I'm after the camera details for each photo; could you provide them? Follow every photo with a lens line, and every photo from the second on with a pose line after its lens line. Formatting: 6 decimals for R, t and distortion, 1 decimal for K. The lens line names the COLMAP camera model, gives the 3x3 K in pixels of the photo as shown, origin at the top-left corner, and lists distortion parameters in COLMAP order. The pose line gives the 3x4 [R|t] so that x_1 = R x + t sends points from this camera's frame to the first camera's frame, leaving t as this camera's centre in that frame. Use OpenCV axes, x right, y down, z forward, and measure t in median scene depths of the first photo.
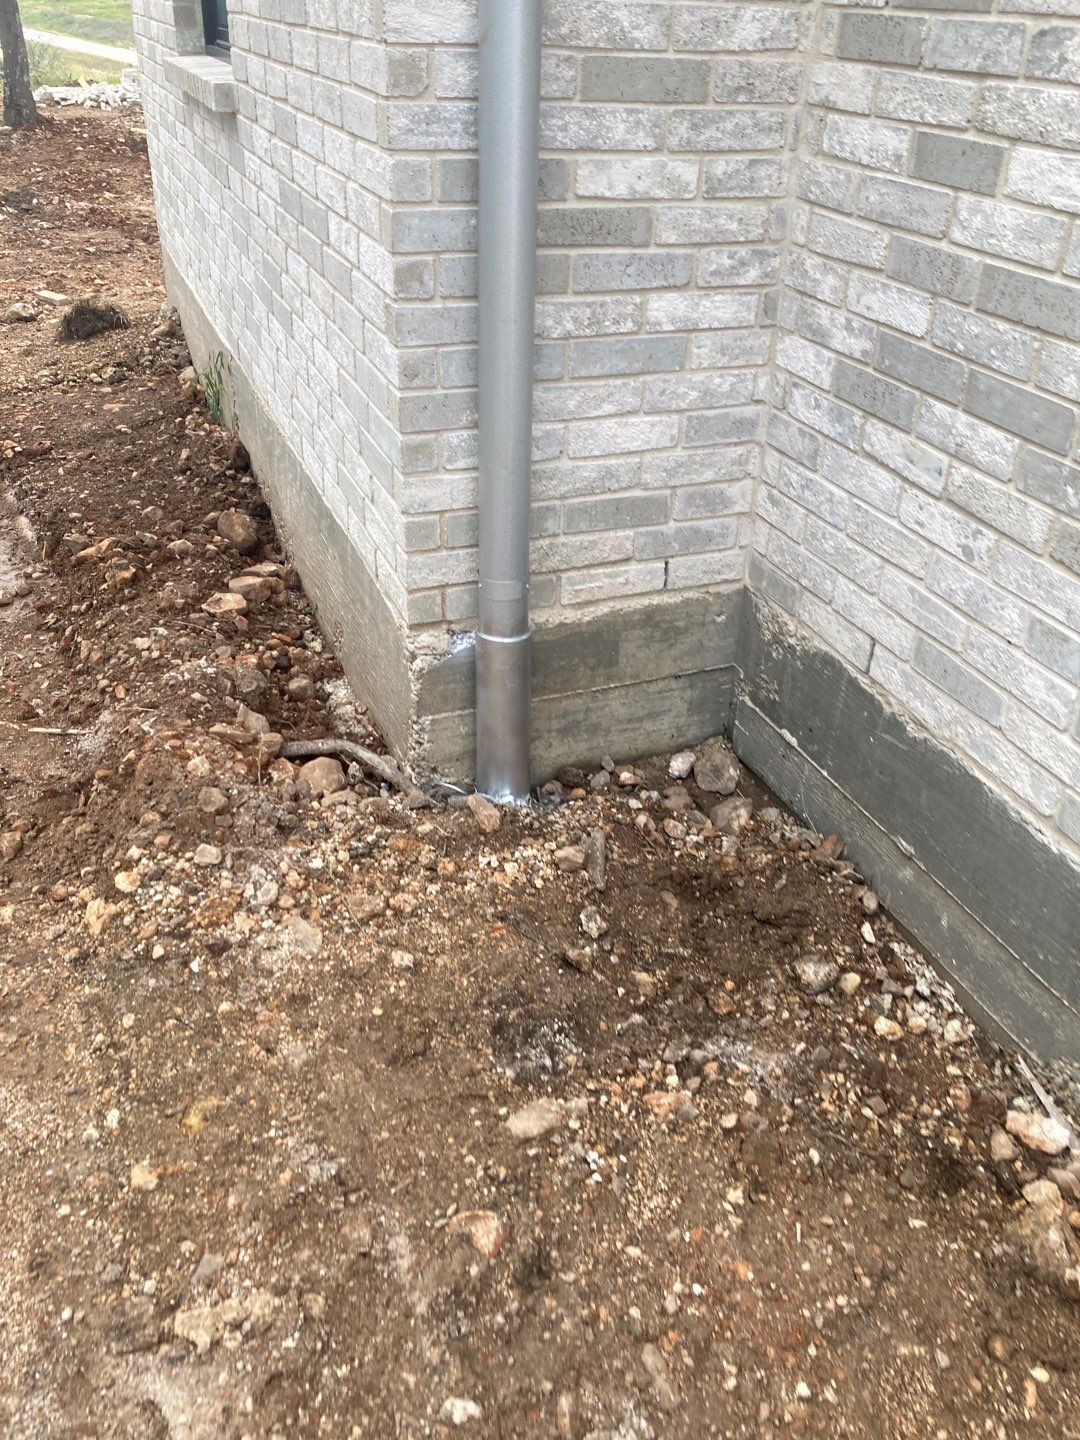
lens RADIAL K [[1201.2, 0, 543.0], [0, 1201.2, 716.7], [0, 0, 1]] dist [0.052036, -0.036837]
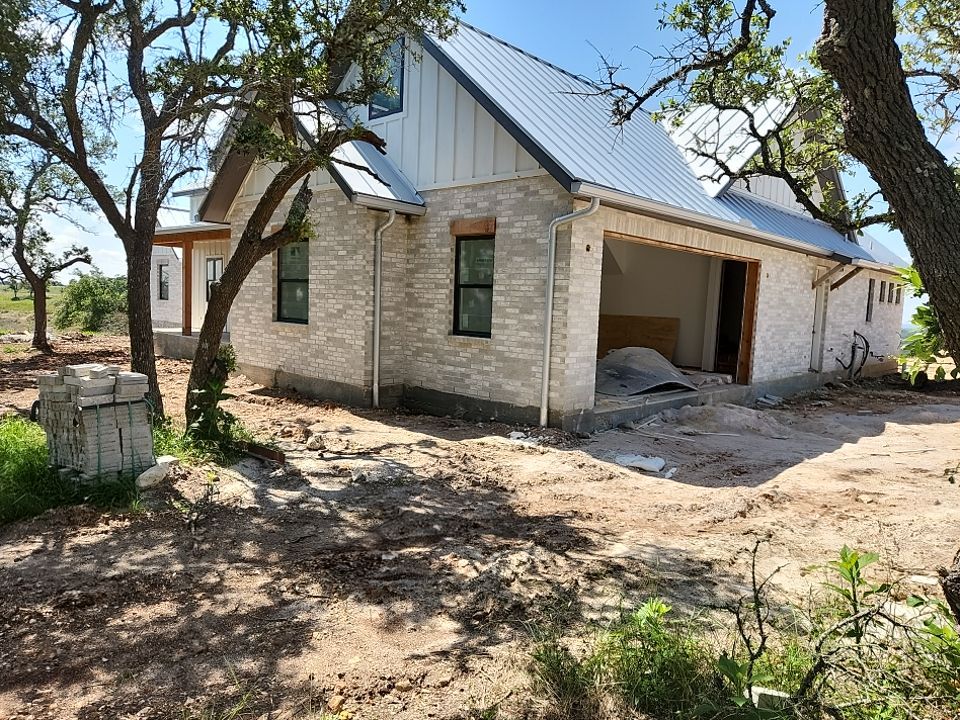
lens RADIAL K [[668.7, 0, 480.5], [0, 668.7, 361.8], [0, 0, 1]] dist [0.048340, -0.047776]
pose [[0.910206, -0.032519, 0.412878, -1.410707], [0.205165, 0.901398, -0.381299, 1.852678], [-0.359767, 0.431769, 0.827129, -3.395045]]
